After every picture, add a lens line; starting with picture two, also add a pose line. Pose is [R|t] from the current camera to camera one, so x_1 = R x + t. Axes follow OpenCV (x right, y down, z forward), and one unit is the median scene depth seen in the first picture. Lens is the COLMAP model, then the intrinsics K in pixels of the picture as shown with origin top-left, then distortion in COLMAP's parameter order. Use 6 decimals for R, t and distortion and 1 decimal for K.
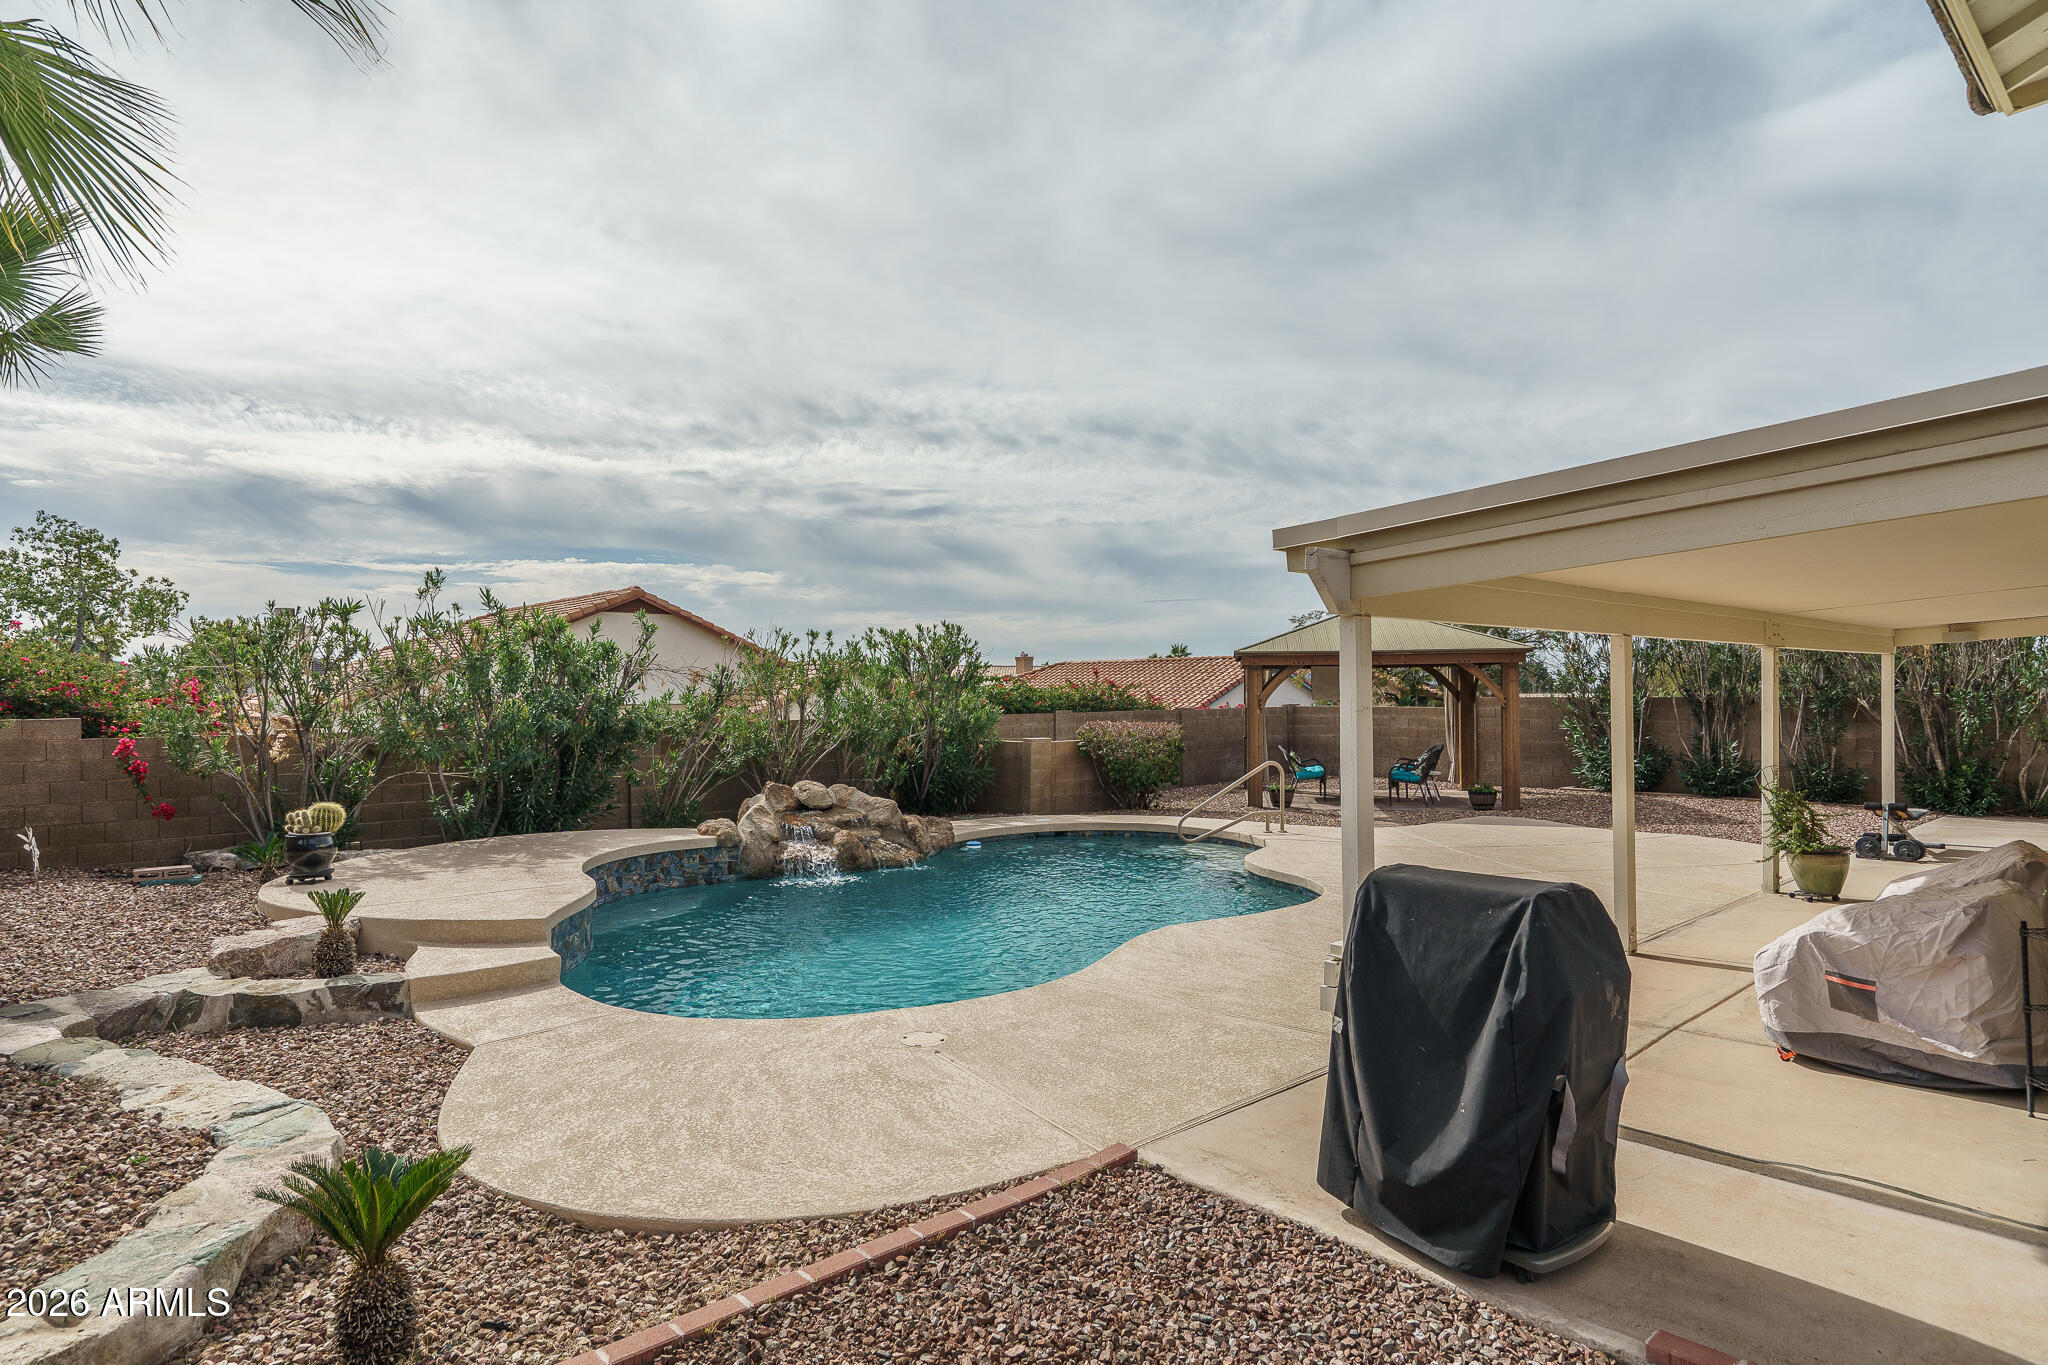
lens RADIAL K [[1113.1, 0, 1019.4], [0, 1113.1, 687.5], [0, 0, 1]] dist [0.002821, 0.000787]
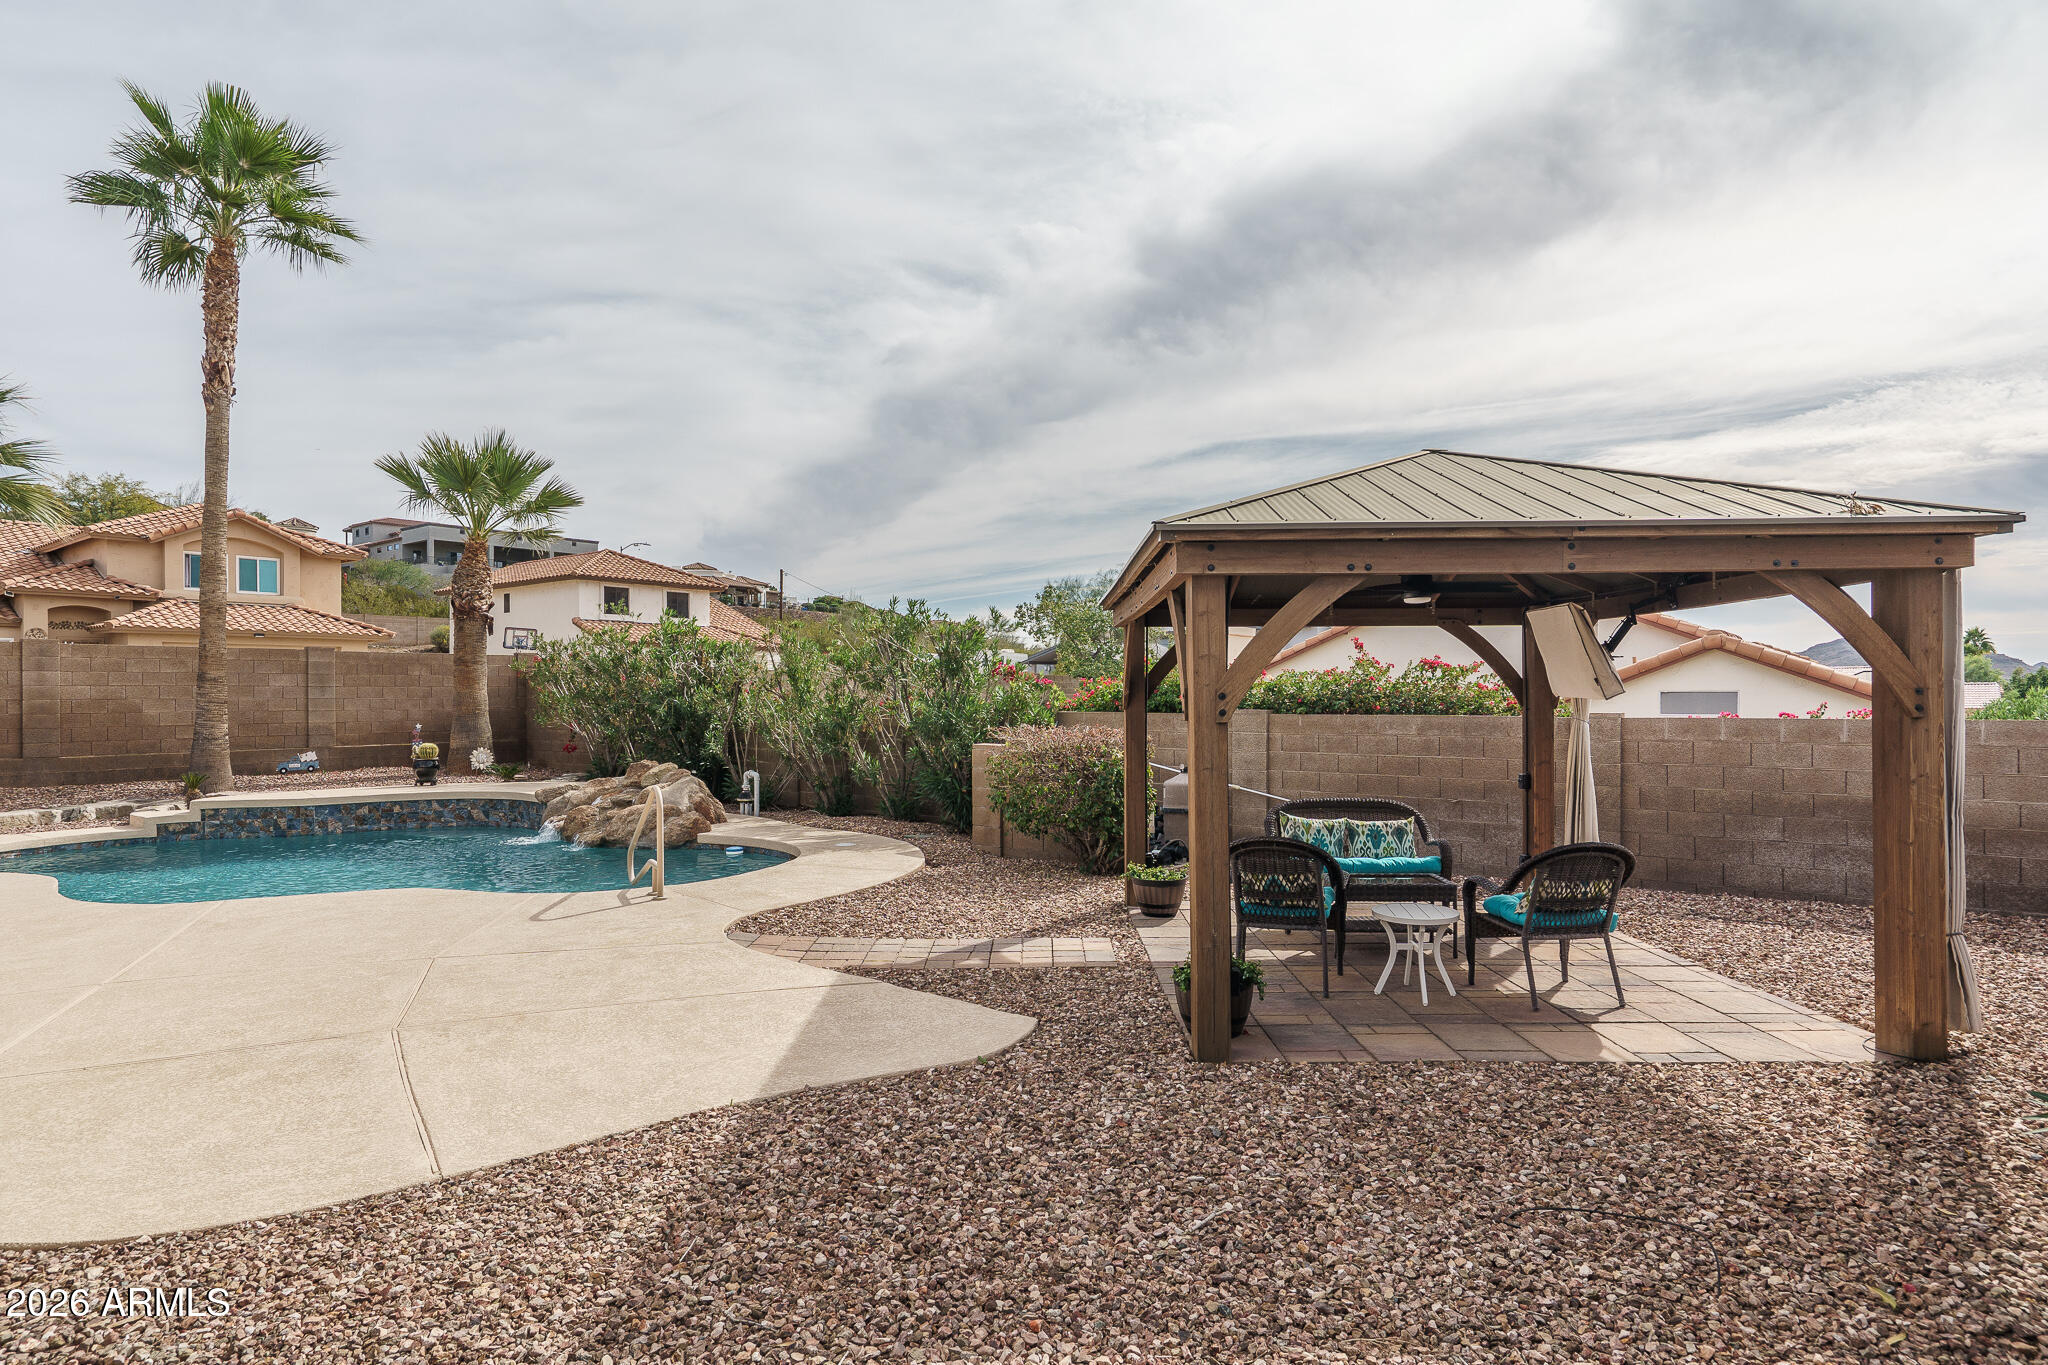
lens RADIAL K [[1113.1, 0, 1019.4], [0, 1113.1, 687.5], [0, 0, 1]] dist [0.002821, 0.000787]
pose [[0.170571, 0.003356, -0.985340, 0.965288], [0.006757, 0.999967, 0.004575, 0.006826], [0.985322, -0.007438, 0.170542, 1.175955]]
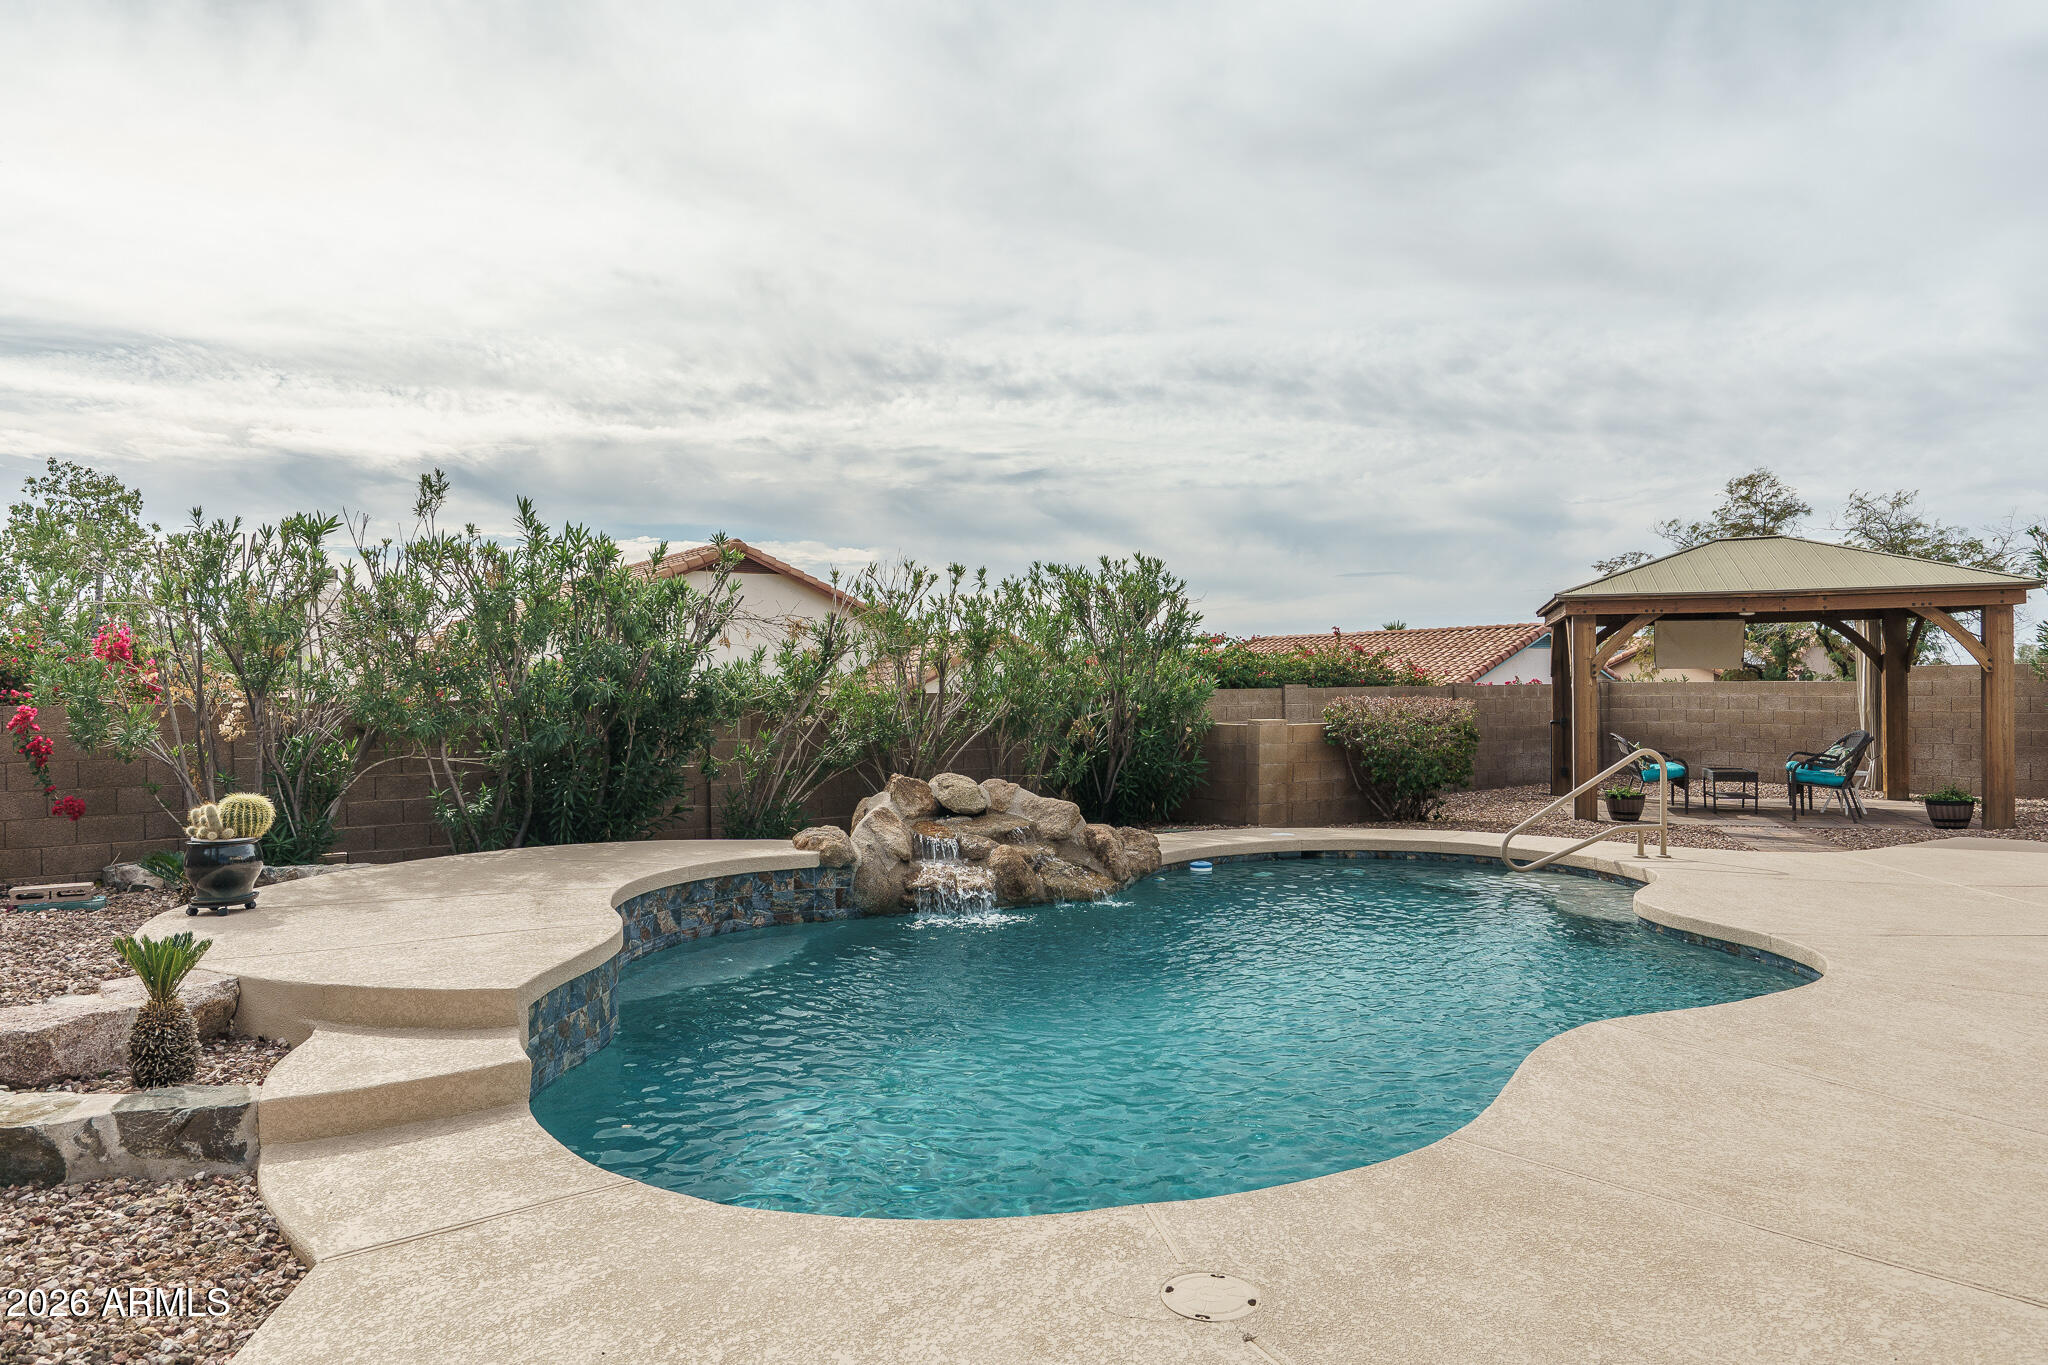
lens RADIAL K [[1311.9, 0, 1024.0], [0, 1311.9, 682.5], [0, 0, 1]] dist [0.006386, 0.002403]
pose [[0.991845, -0.002749, -0.127420, -0.041021], [0.003051, 0.999993, 0.002179, 0.025860], [0.127413, -0.002550, 0.991846, 0.197990]]
